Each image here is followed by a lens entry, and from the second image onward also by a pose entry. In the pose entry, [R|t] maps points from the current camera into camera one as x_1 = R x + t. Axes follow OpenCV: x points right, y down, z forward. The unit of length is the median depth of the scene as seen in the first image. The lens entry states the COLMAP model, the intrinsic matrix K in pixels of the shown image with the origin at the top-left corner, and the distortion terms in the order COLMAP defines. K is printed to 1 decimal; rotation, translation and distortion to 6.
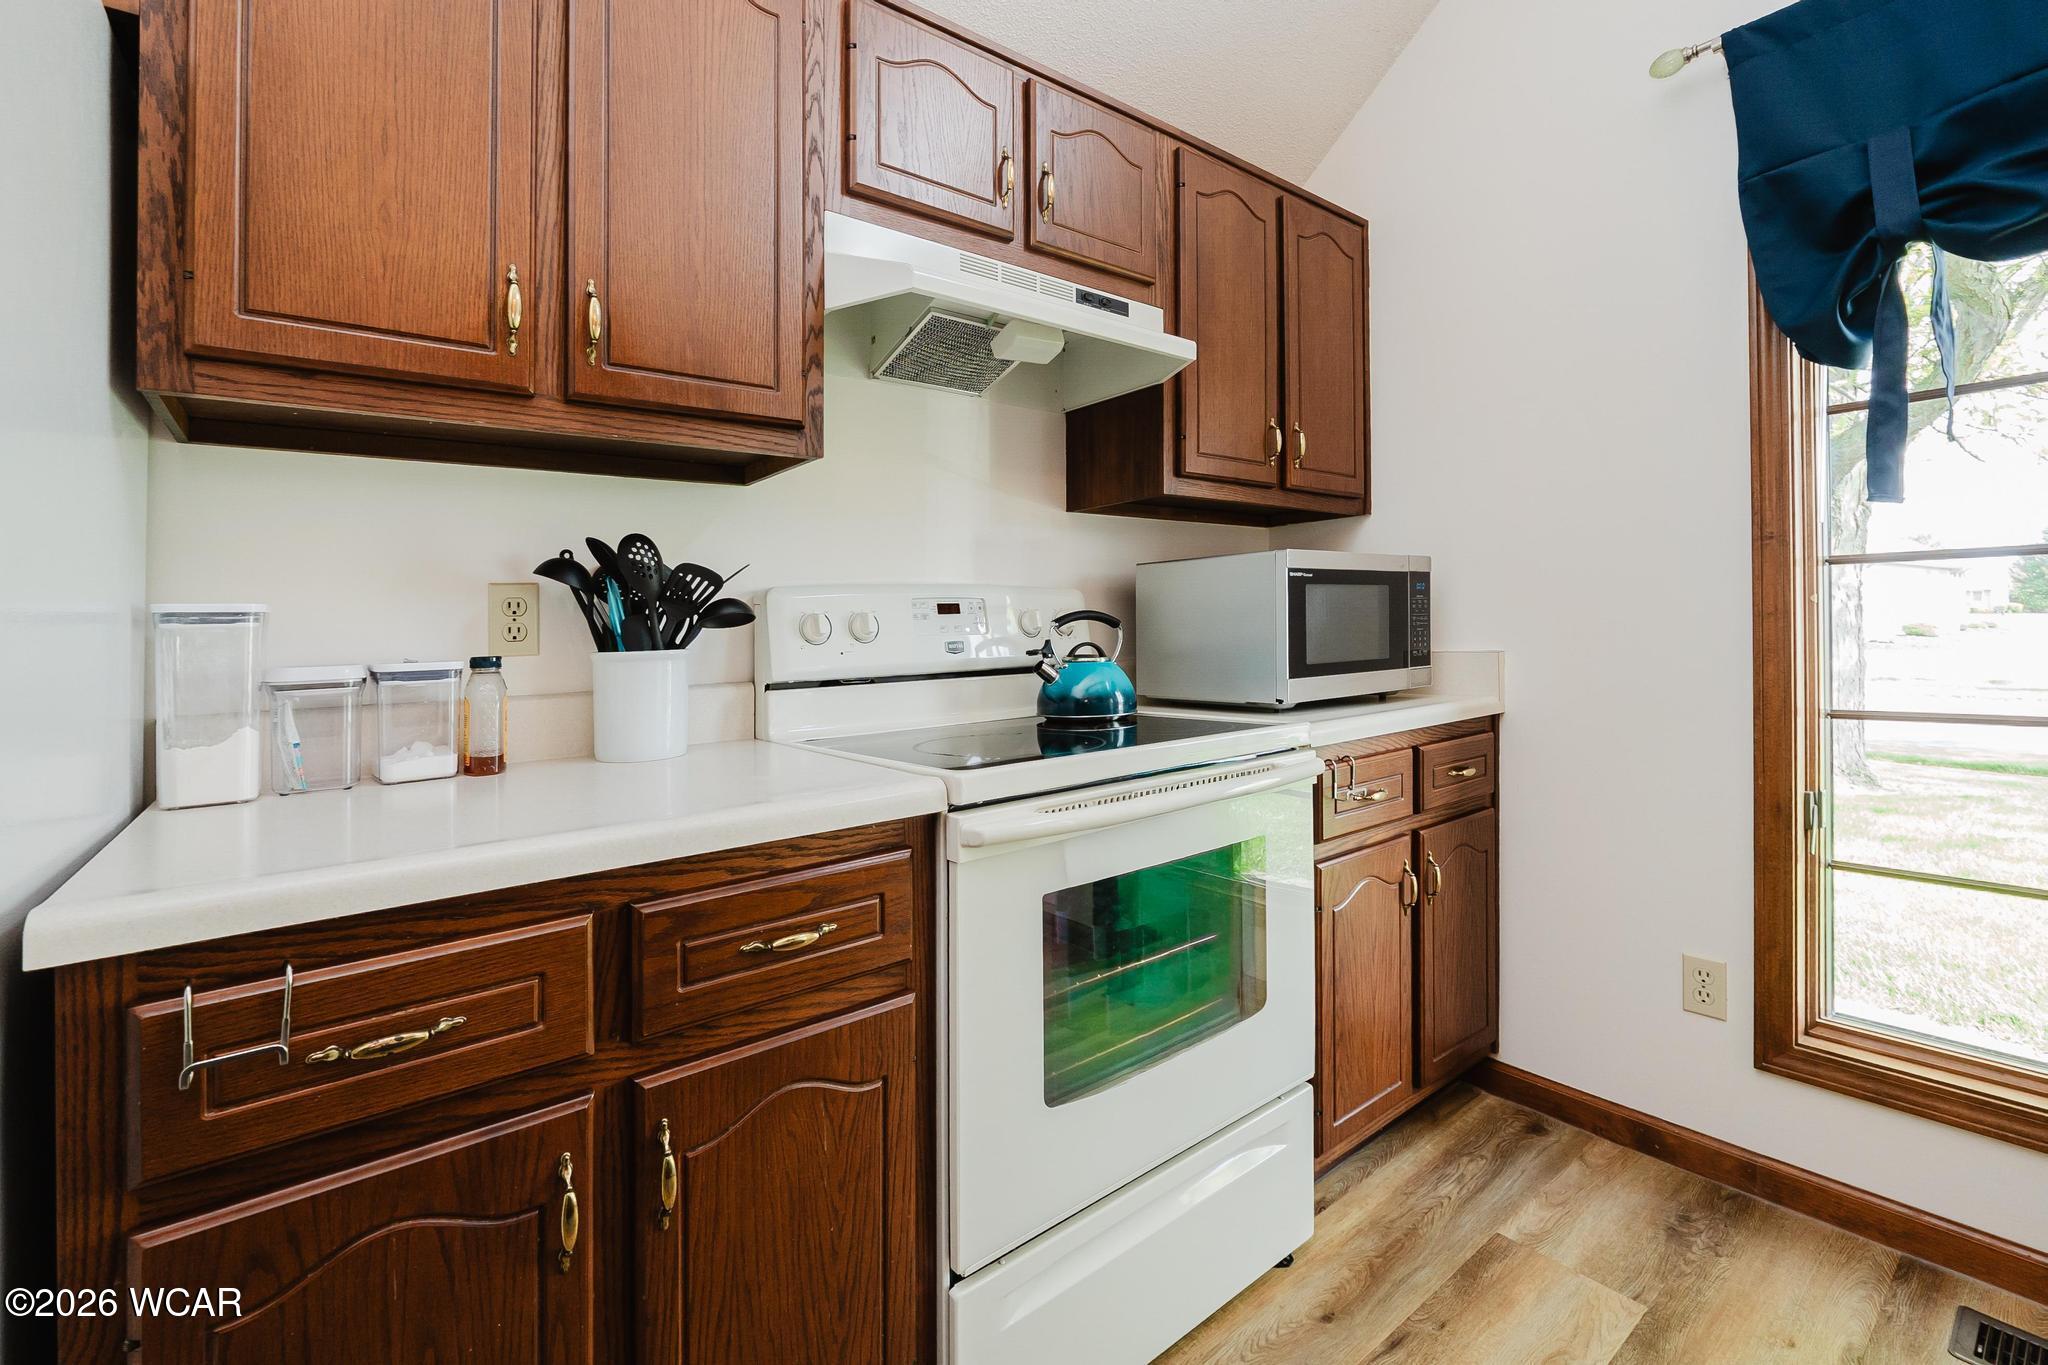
lens RADIAL K [[869.9, 0, 1072.1], [0, 869.9, 640.0], [0, 0, 1]] dist [-0.002499, -0.001020]
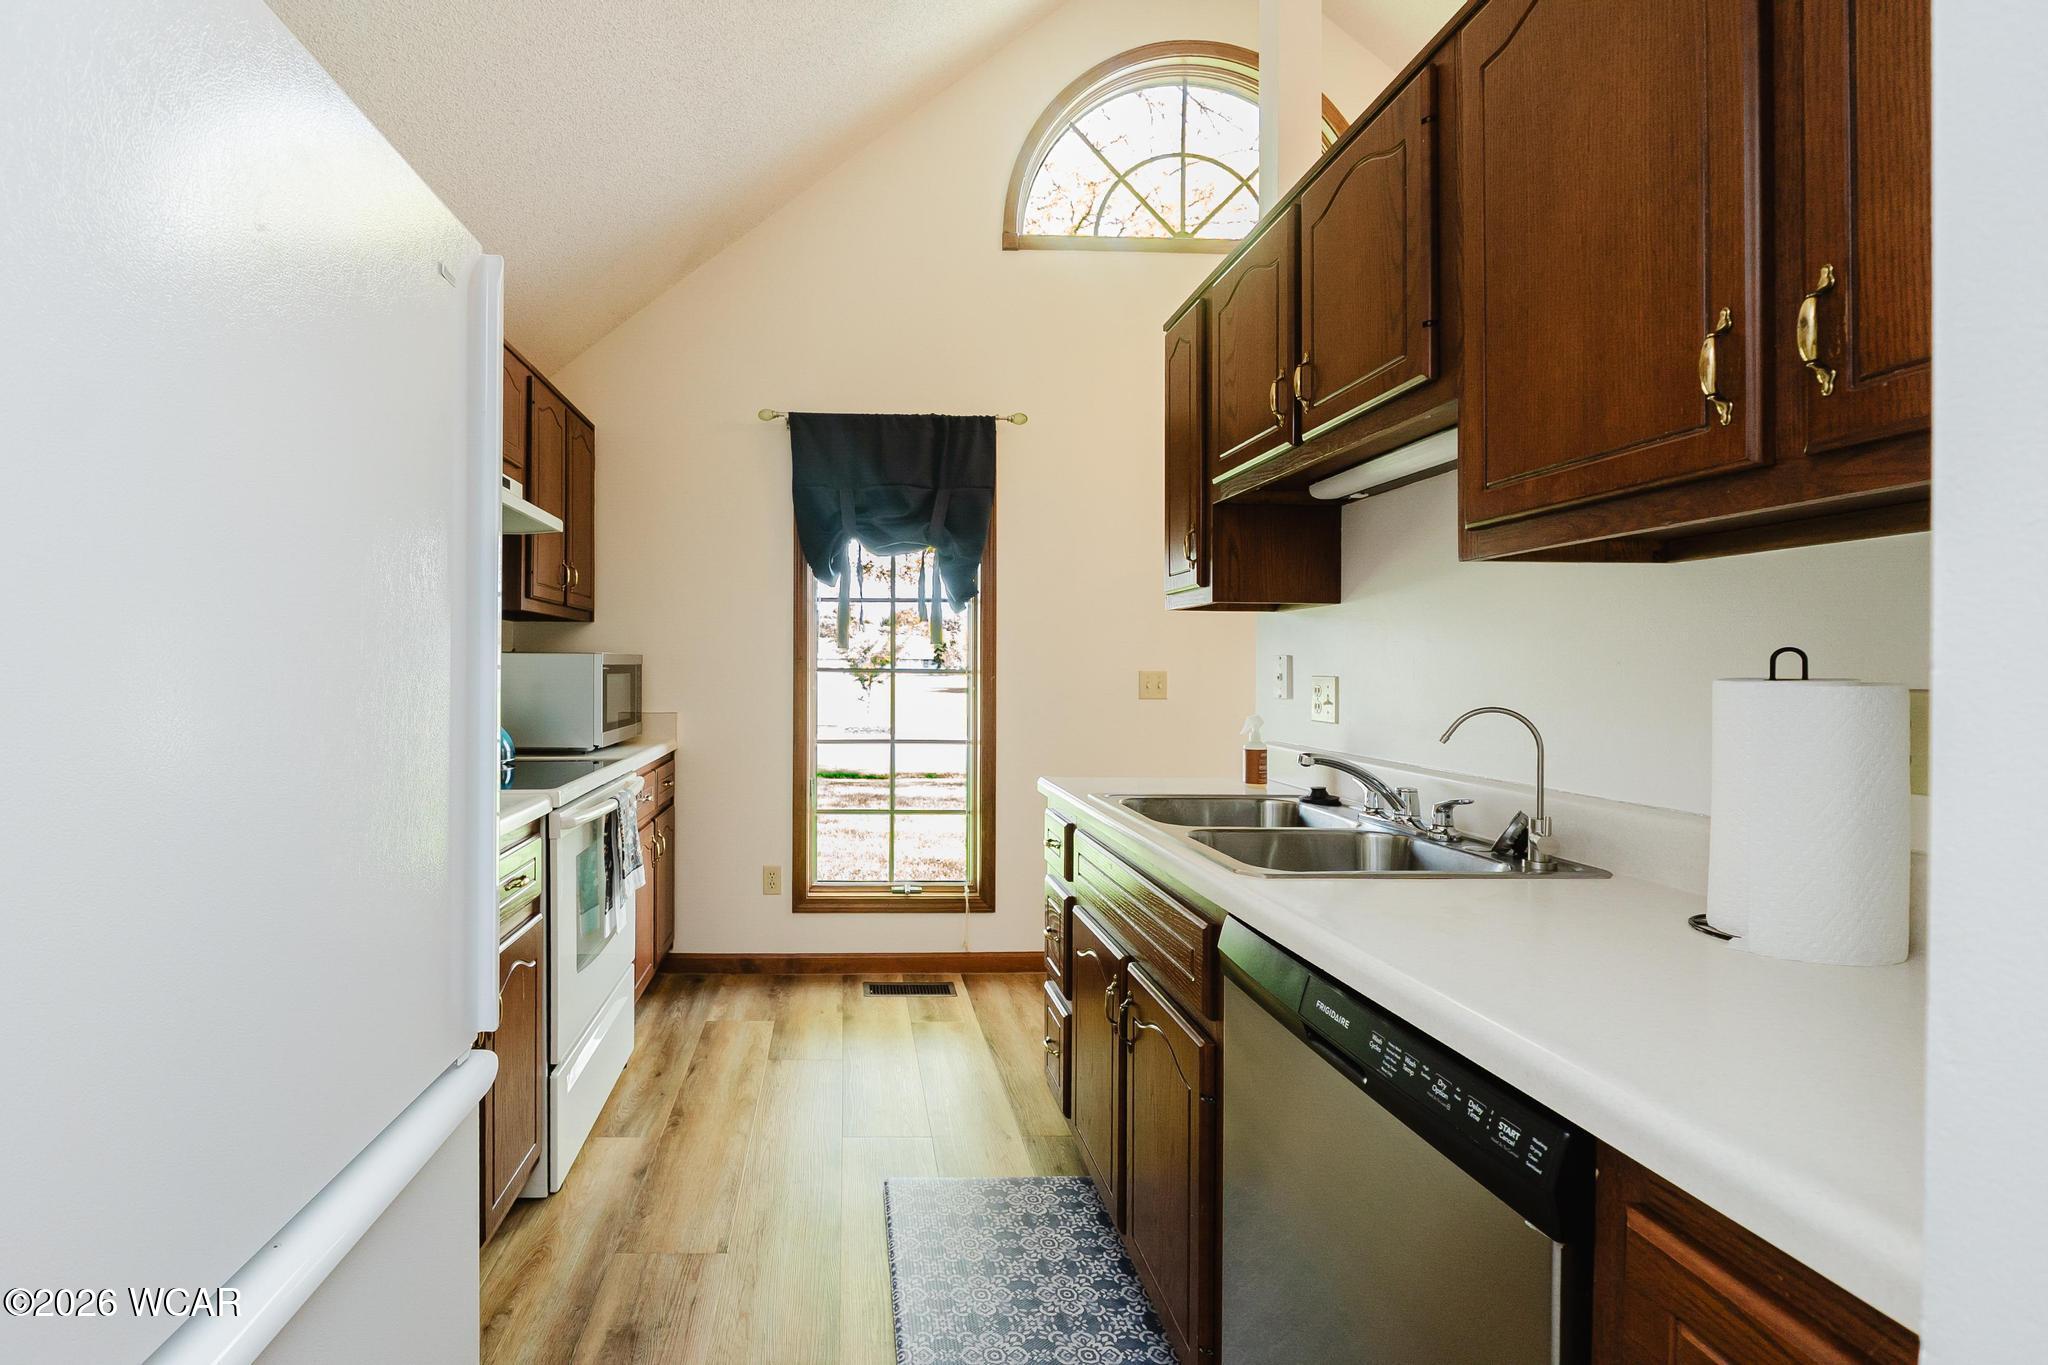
lens RADIAL K [[869.9, 0, 1024.1], [0, 869.9, 691.6], [0, 0, 1]] dist [-0.002499, -0.001020]
pose [[0.452300, 0.008100, 0.891829, -0.839833], [-0.010729, 0.999936, -0.003640, -0.033690], [-0.891801, -0.007922, 0.452358, -0.440291]]
